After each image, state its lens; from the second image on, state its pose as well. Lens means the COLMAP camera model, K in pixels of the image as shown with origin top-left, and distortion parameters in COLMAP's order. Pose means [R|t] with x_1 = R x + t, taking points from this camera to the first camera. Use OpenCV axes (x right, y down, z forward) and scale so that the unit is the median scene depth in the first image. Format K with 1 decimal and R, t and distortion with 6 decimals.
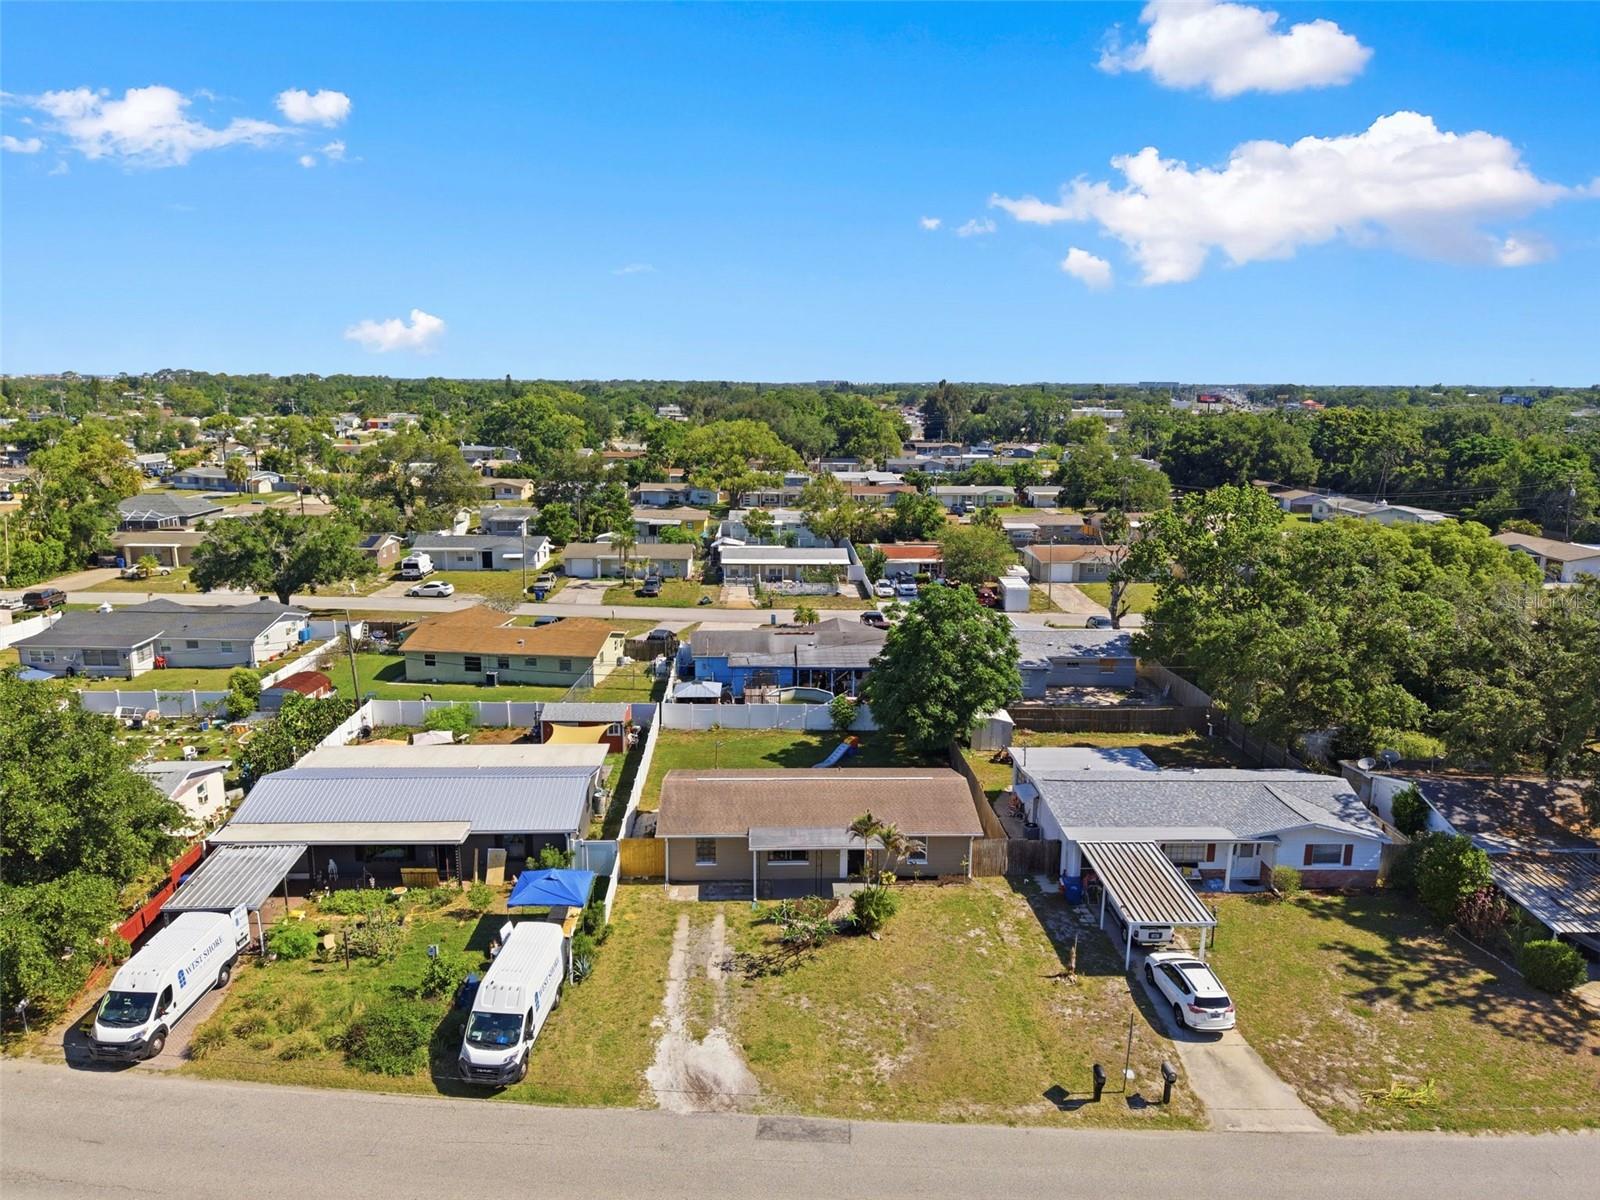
lens RADIAL K [[1062.6, 0, 799.3], [0, 1062.6, 626.9], [0, 0, 1]] dist [0.042808, -0.044445]
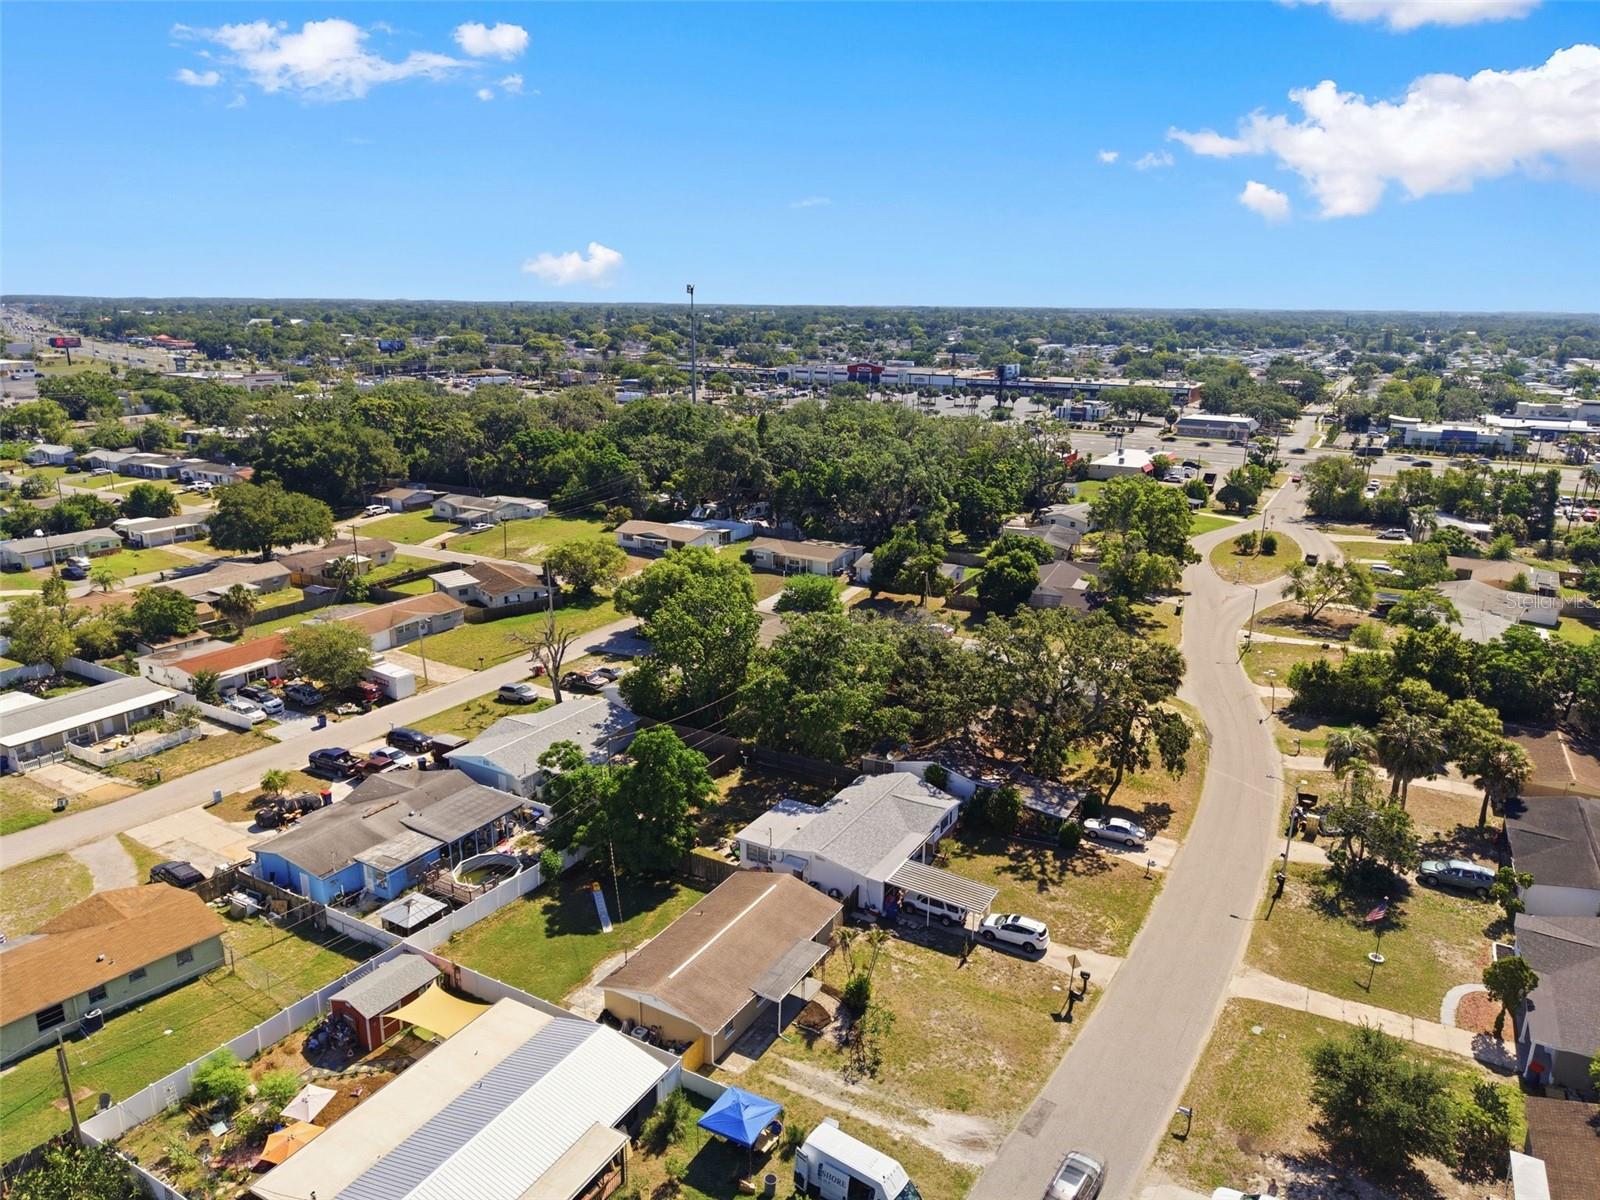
lens RADIAL K [[1062.6, 0, 799.3], [0, 1062.6, 626.9], [0, 0, 1]] dist [0.042808, -0.044445]
pose [[0.535242, -0.251890, 0.806268, -0.915699], [0.186226, 0.966206, 0.178231, -0.432792], [-0.823915, 0.054751, 0.564062, 0.214655]]
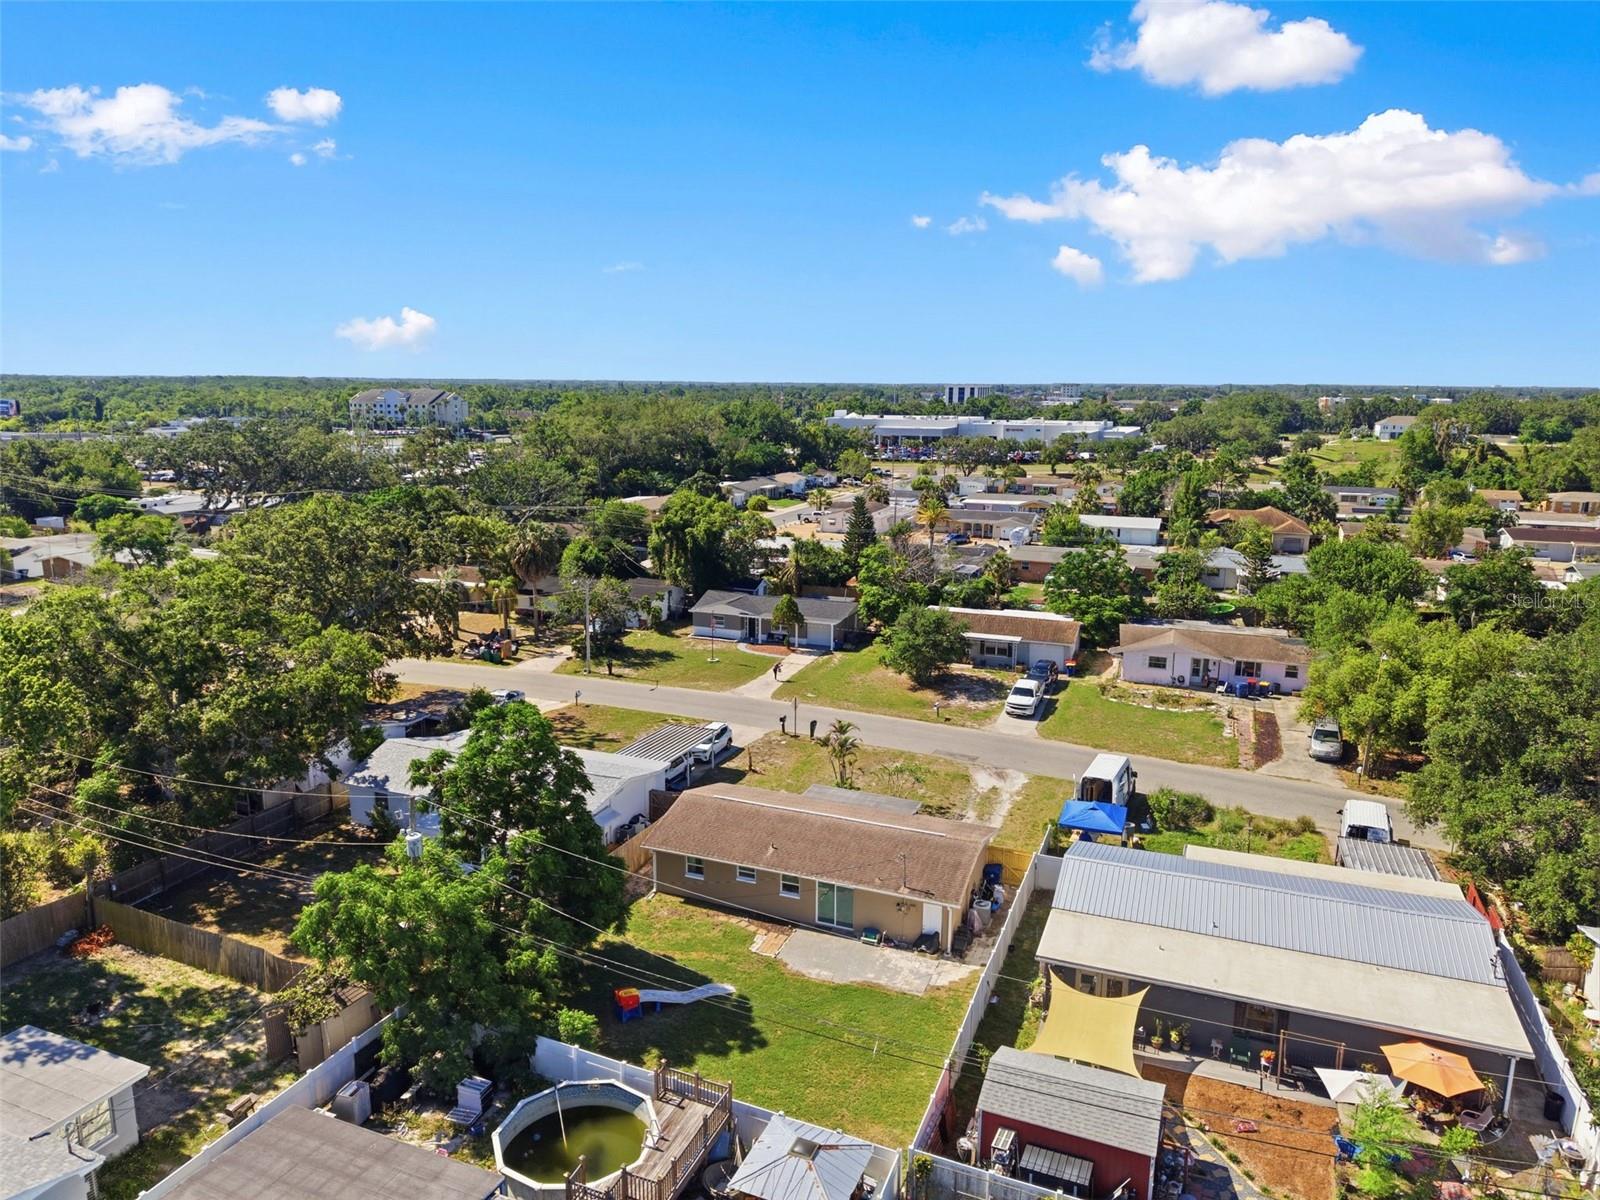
lens RADIAL K [[1062.6, 0, 799.3], [0, 1062.6, 626.9], [0, 0, 1]] dist [0.042808, -0.044445]
pose [[-0.912071, -0.109313, 0.395193, -0.343720], [0.075555, 0.902500, 0.424011, -0.442433], [-0.403011, 0.416587, -0.814885, 1.826380]]
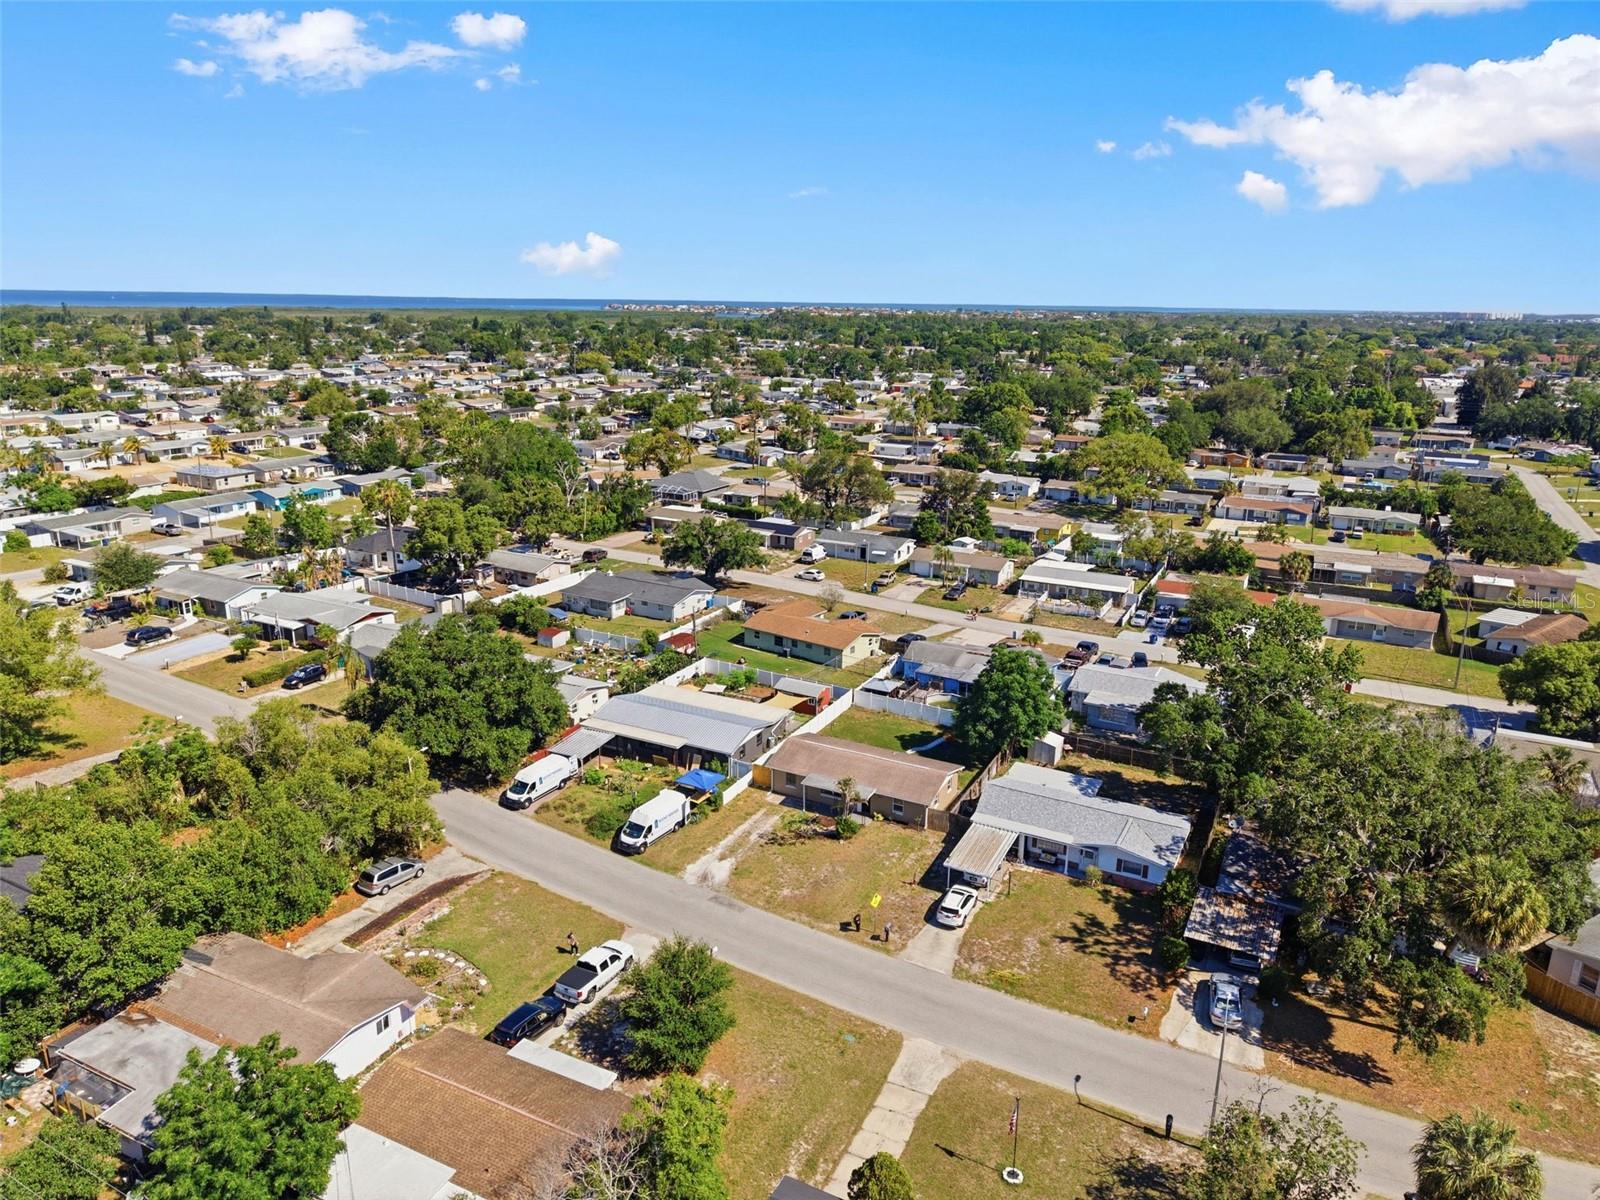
lens RADIAL K [[1053.2, 0, 803.0], [0, 1053.2, 629.5], [0, 0, 1]] dist [0.119448, -0.193513]
pose [[0.871378, 0.149723, -0.467208, 0.746175], [-0.118042, 0.988303, 0.096557, -0.227100], [0.476199, -0.028988, 0.878859, -0.594602]]
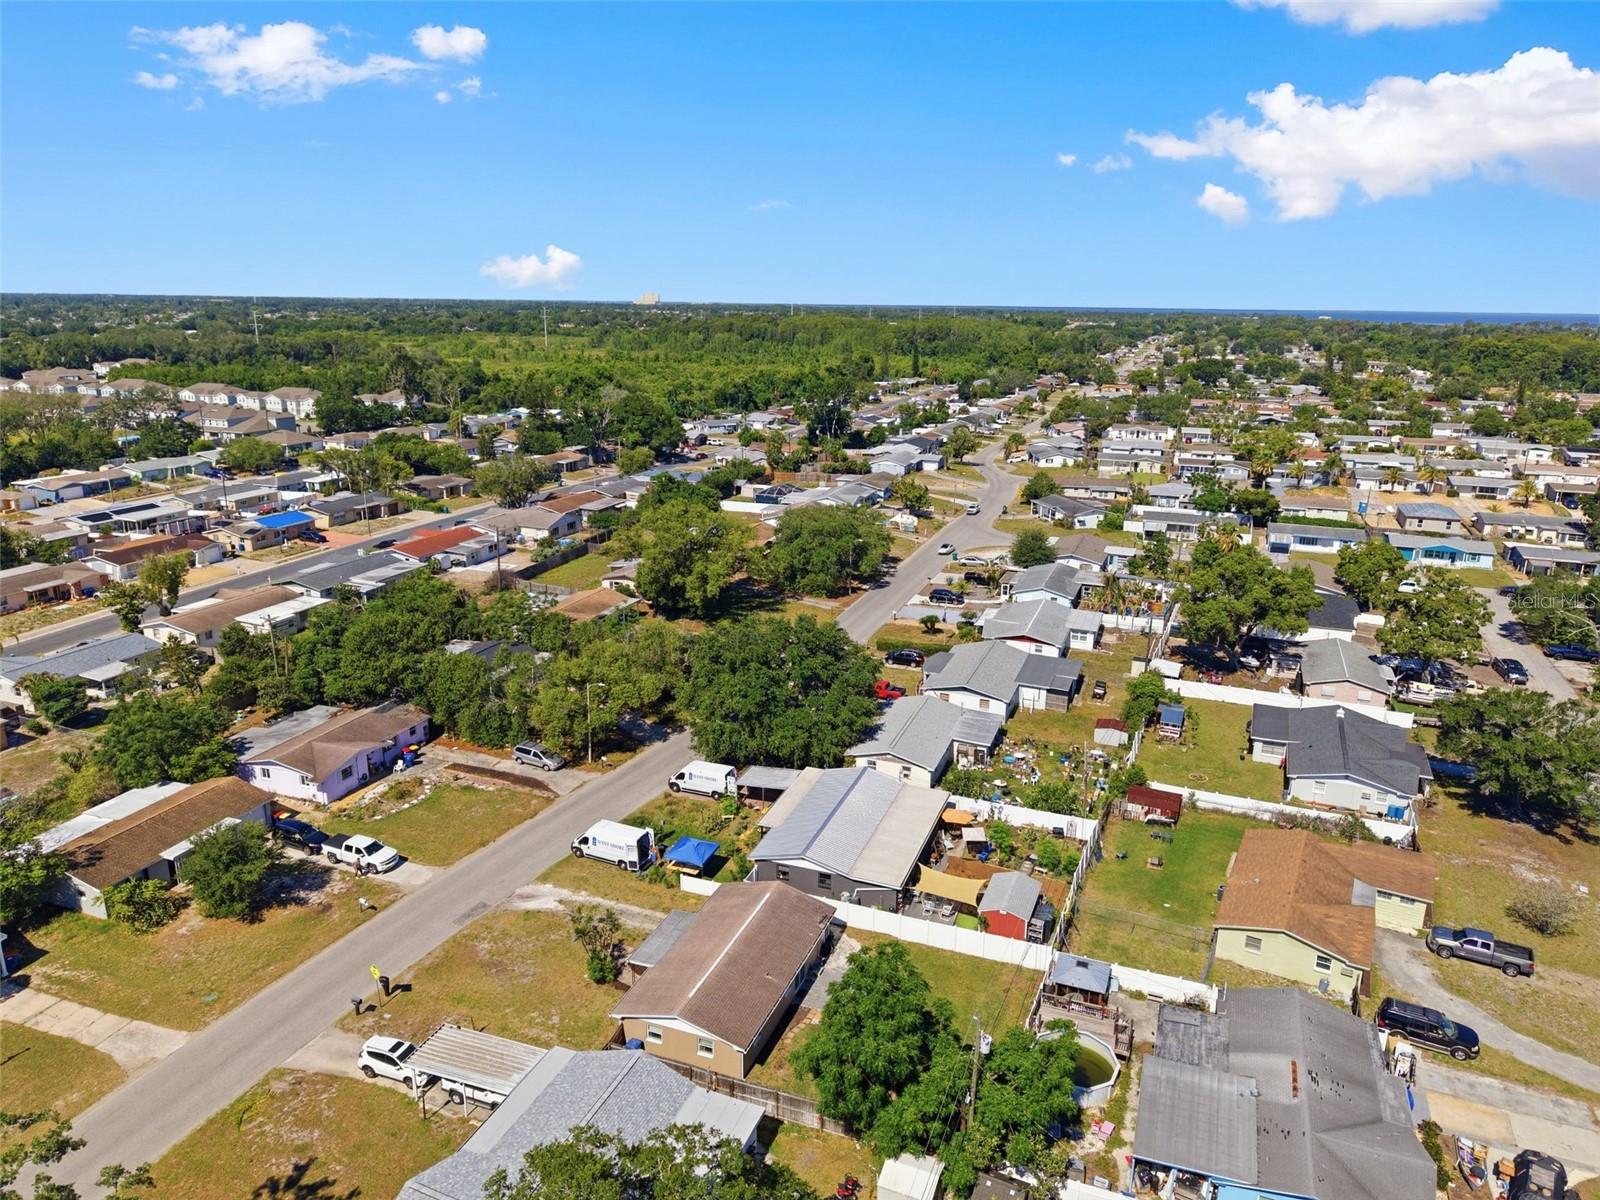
lens RADIAL K [[1062.6, 0, 799.3], [0, 1062.6, 626.9], [0, 0, 1]] dist [0.042808, -0.044445]
pose [[-0.395168, 0.255627, -0.882325, 1.044041], [-0.223364, 0.904935, 0.362216, -0.694209], [0.891039, 0.340216, -0.300504, 1.400589]]
